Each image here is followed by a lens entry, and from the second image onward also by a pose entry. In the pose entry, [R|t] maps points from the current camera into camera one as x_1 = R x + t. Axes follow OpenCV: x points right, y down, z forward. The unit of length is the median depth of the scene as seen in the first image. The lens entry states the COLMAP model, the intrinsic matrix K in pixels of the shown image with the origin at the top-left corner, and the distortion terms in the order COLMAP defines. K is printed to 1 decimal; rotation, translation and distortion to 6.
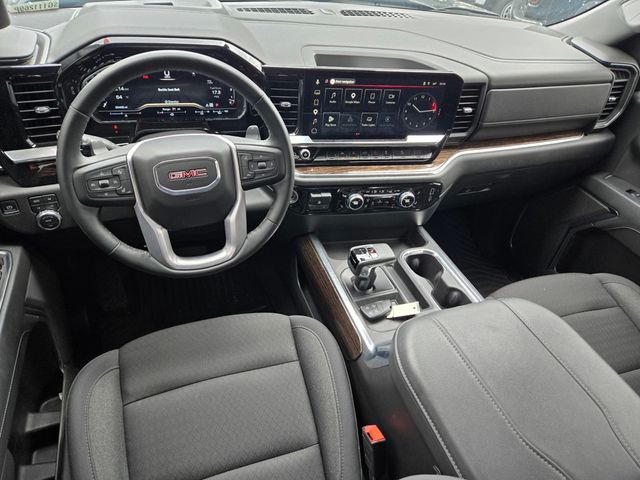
lens RADIAL K [[443.4, 0, 318.5], [0, 443.4, 239.7], [0, 0, 1]] dist [0.040775, 0.001065]
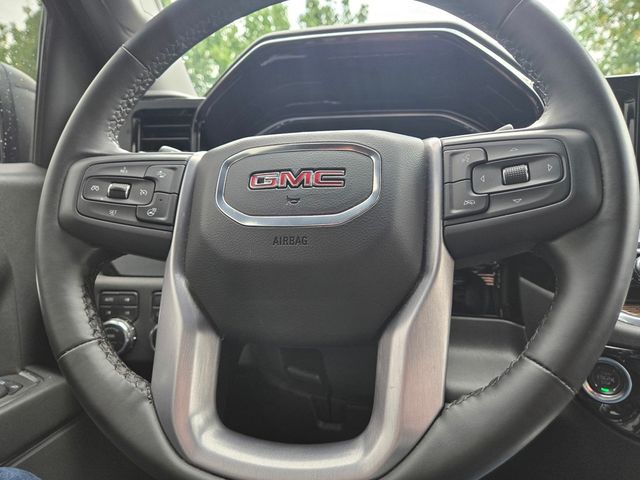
lens RADIAL K [[442.0, 0, 325.6], [0, 442.0, 238.6], [0, 0, 1]] dist [0.022423, -0.040084]
pose [[0.838223, -0.043809, -0.543565, -0.057616], [-0.279341, 0.821570, -0.496983, 0.052845], [0.468349, 0.568422, 0.676421, 0.610323]]
